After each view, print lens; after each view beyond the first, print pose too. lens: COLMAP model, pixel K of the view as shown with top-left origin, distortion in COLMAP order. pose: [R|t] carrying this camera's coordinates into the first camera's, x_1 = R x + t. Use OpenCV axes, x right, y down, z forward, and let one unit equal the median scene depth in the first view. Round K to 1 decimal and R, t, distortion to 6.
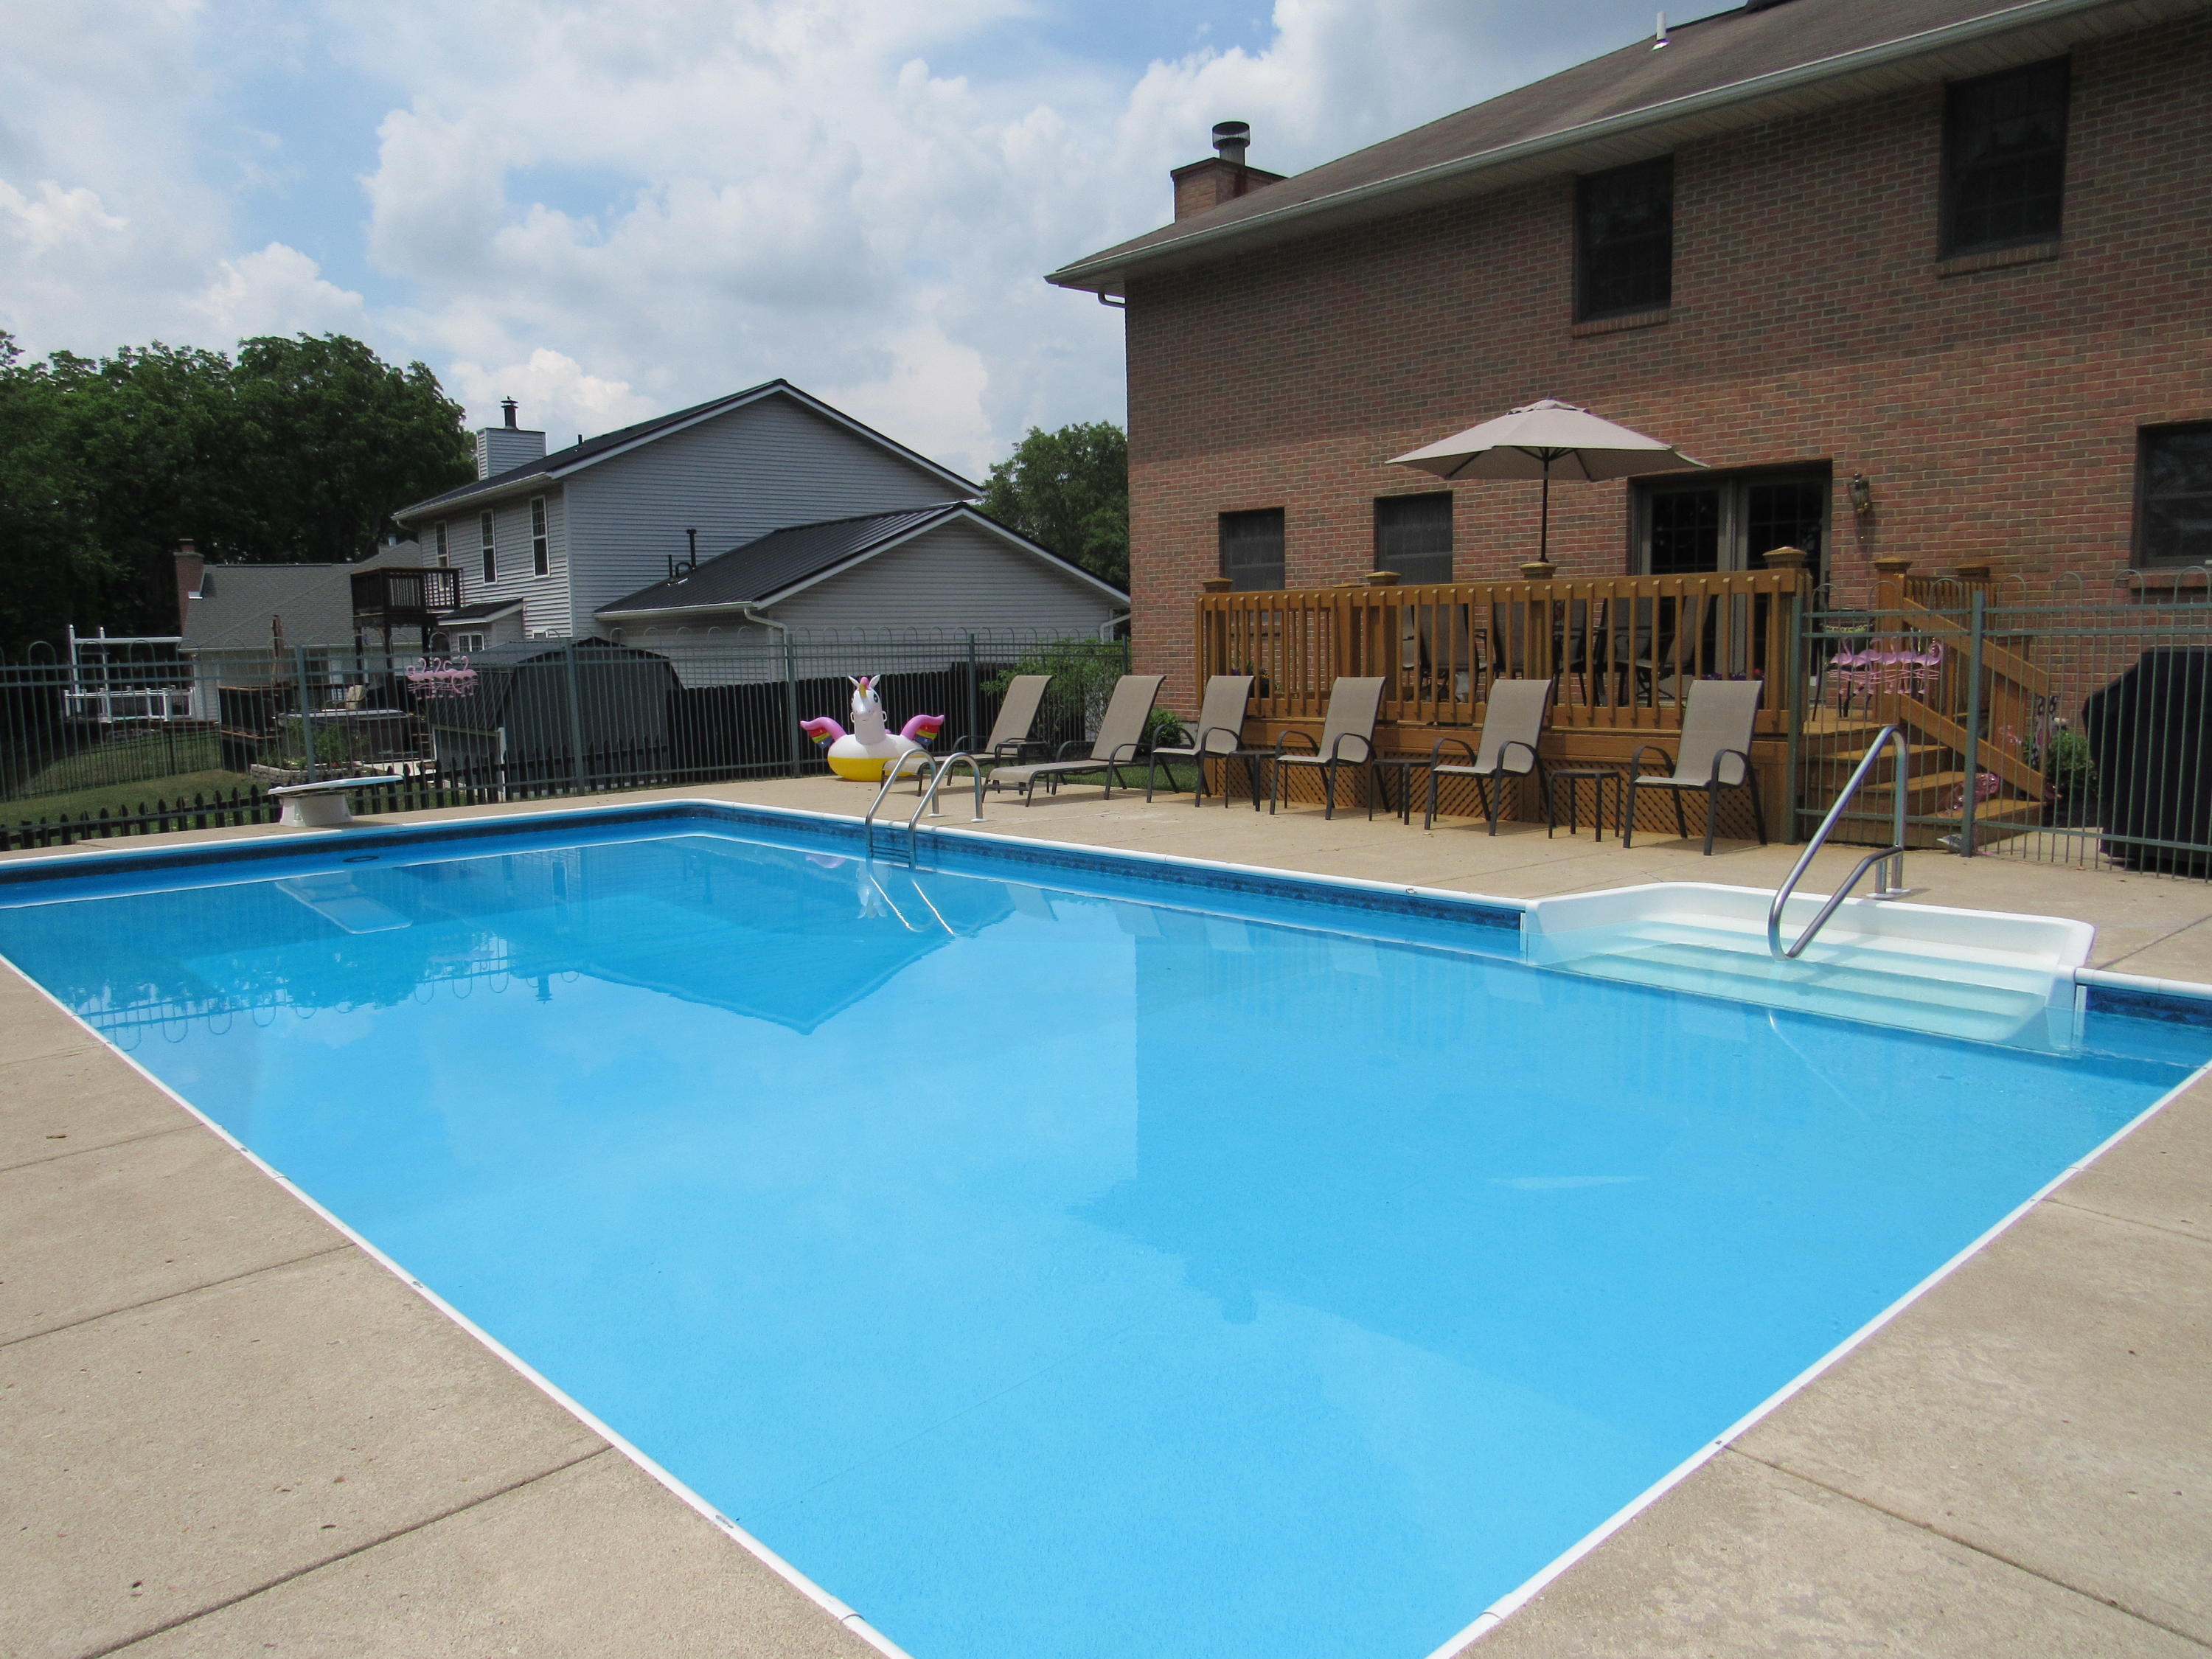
lens RADIAL K [[1577.5, 0, 1106.0], [0, 1577.5, 829.5], [0, 0, 1]] dist [-0.029363, 0.000183]
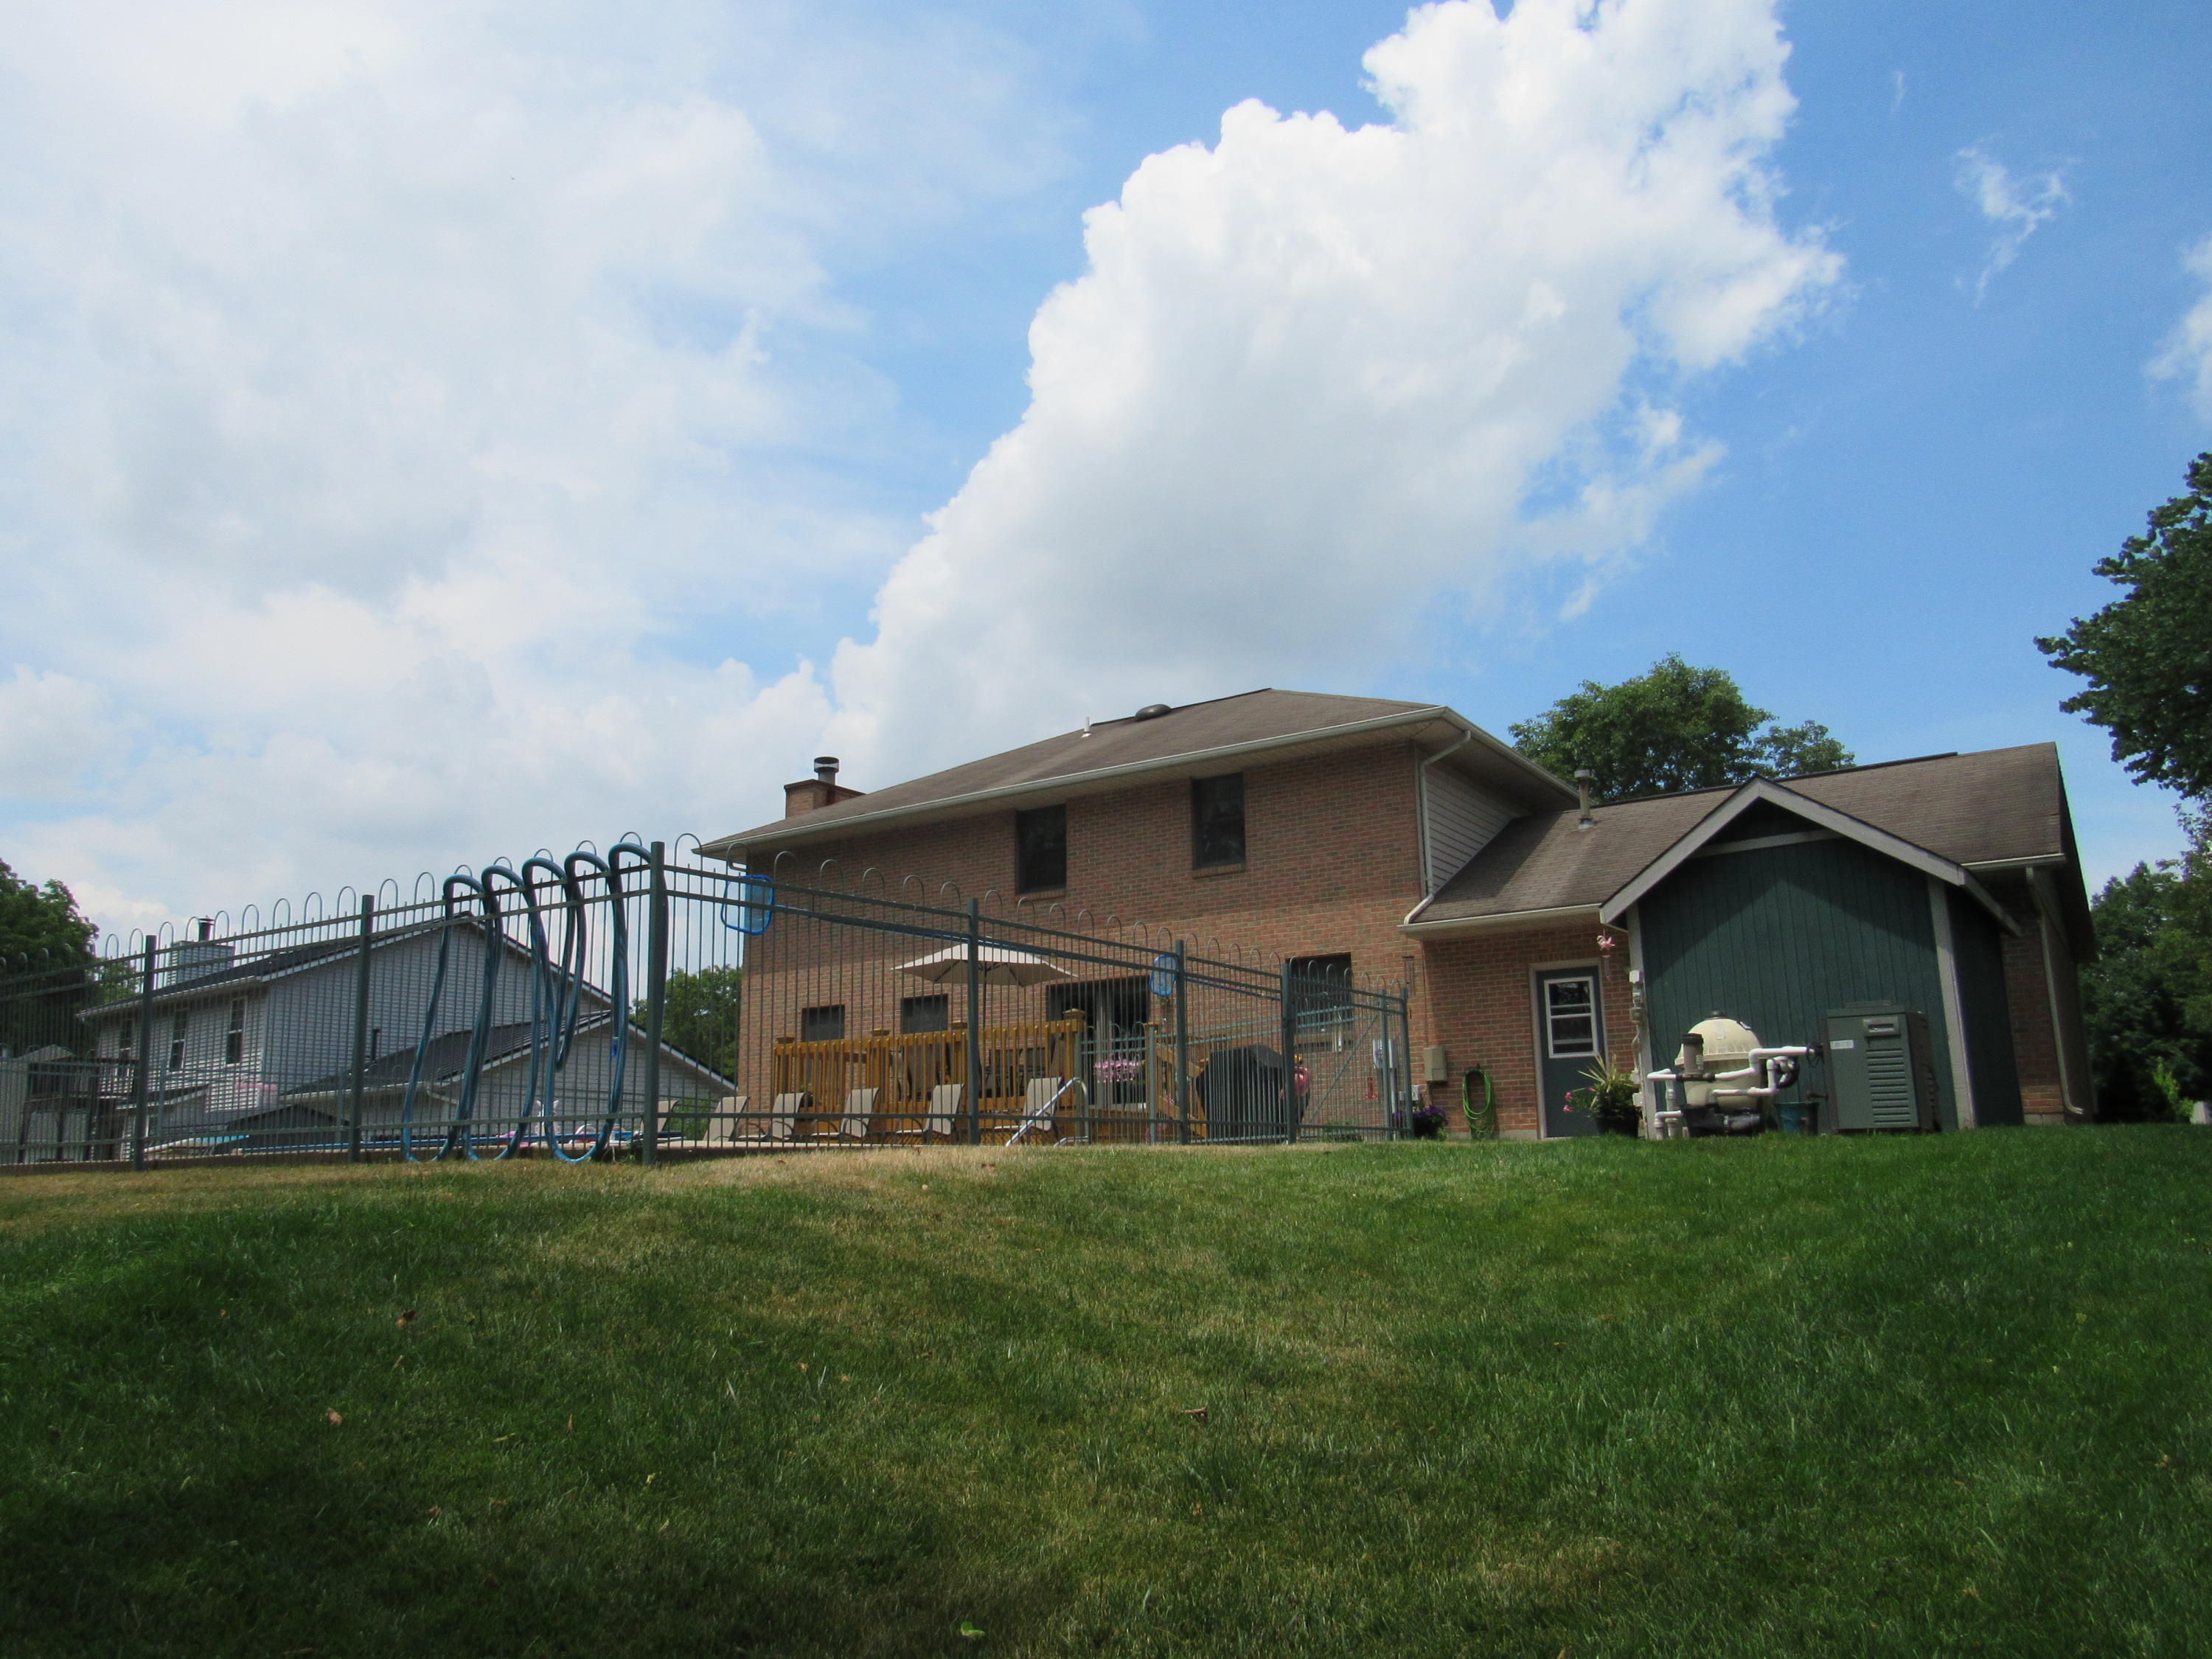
lens RADIAL K [[1577.3, 0, 1099.5], [0, 1577.3, 847.1], [0, 0, 1]] dist [-0.019843, 0.007036]
pose [[0.975521, 0.050823, 0.213953, 0.024224], [0.022620, 0.944577, -0.327510, 0.190523], [-0.218740, 0.324332, 0.920305, -0.612874]]
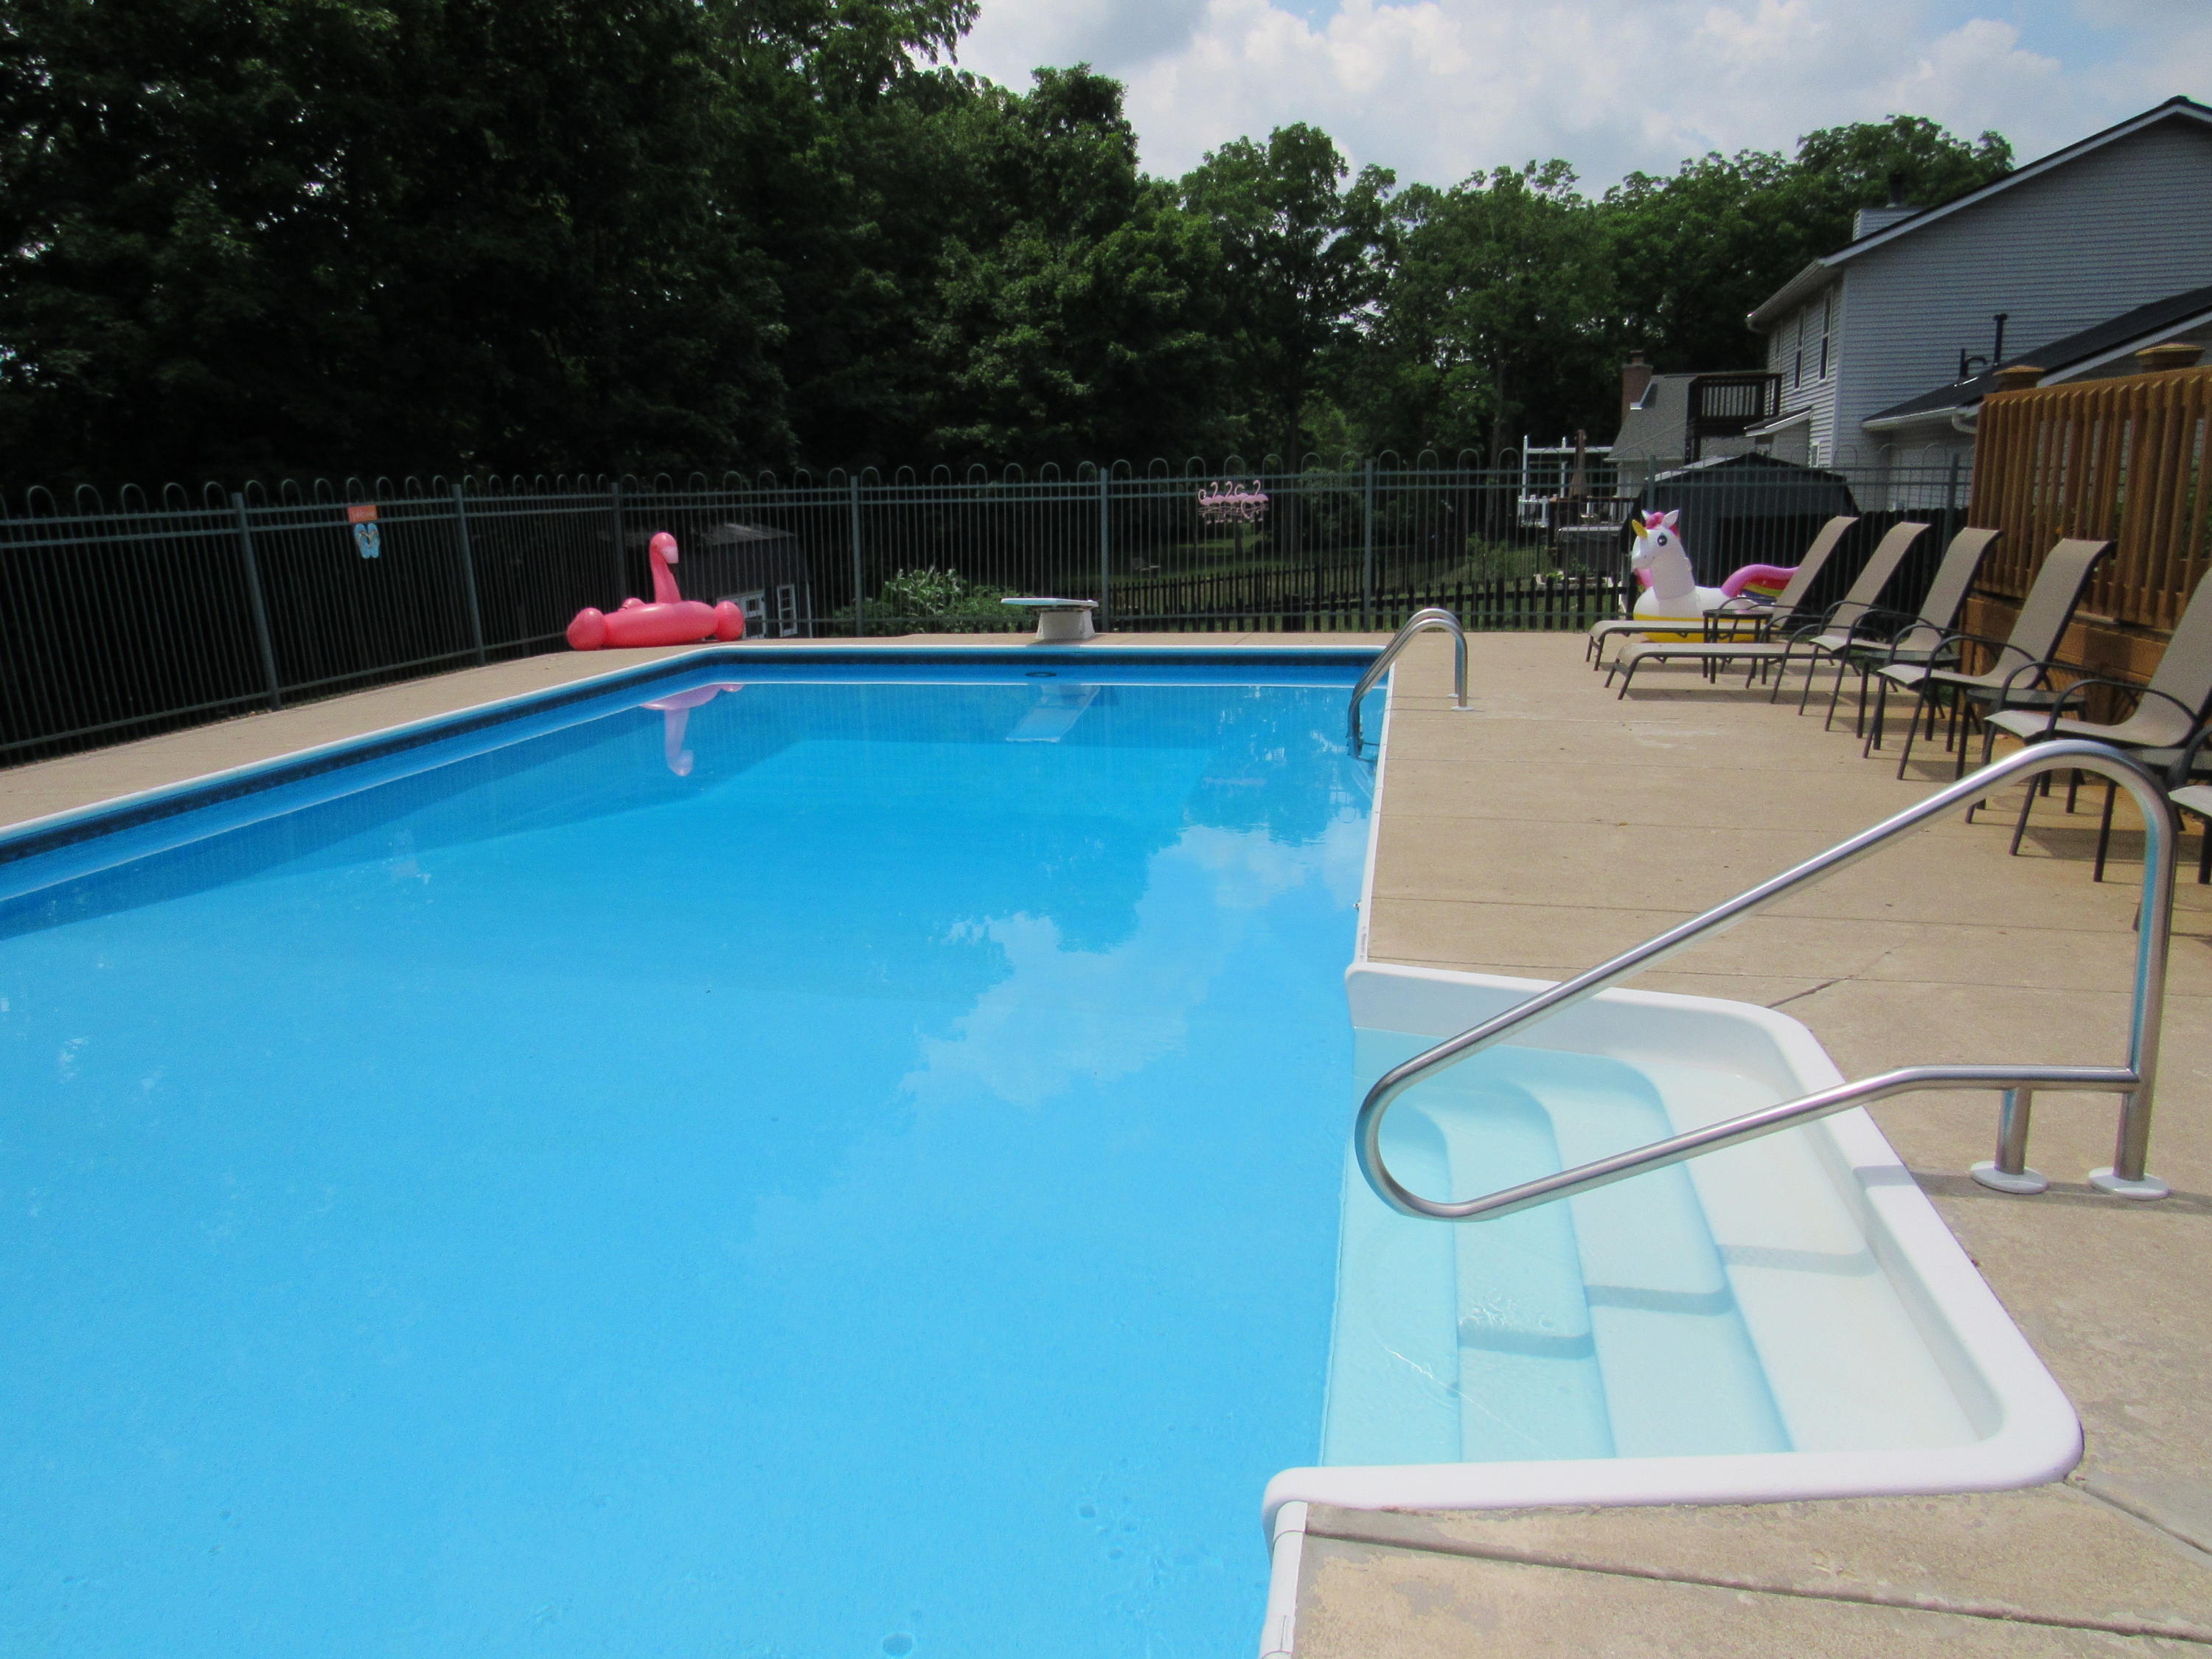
lens RADIAL K [[1577.3, 0, 1099.5], [0, 1577.3, 847.1], [0, 0, 1]] dist [-0.019843, 0.007036]
pose [[0.594442, 0.190711, -0.781197, 0.339273], [-0.088327, 0.981077, 0.172296, -0.045428], [0.799273, -0.033419, 0.600038, 0.315014]]
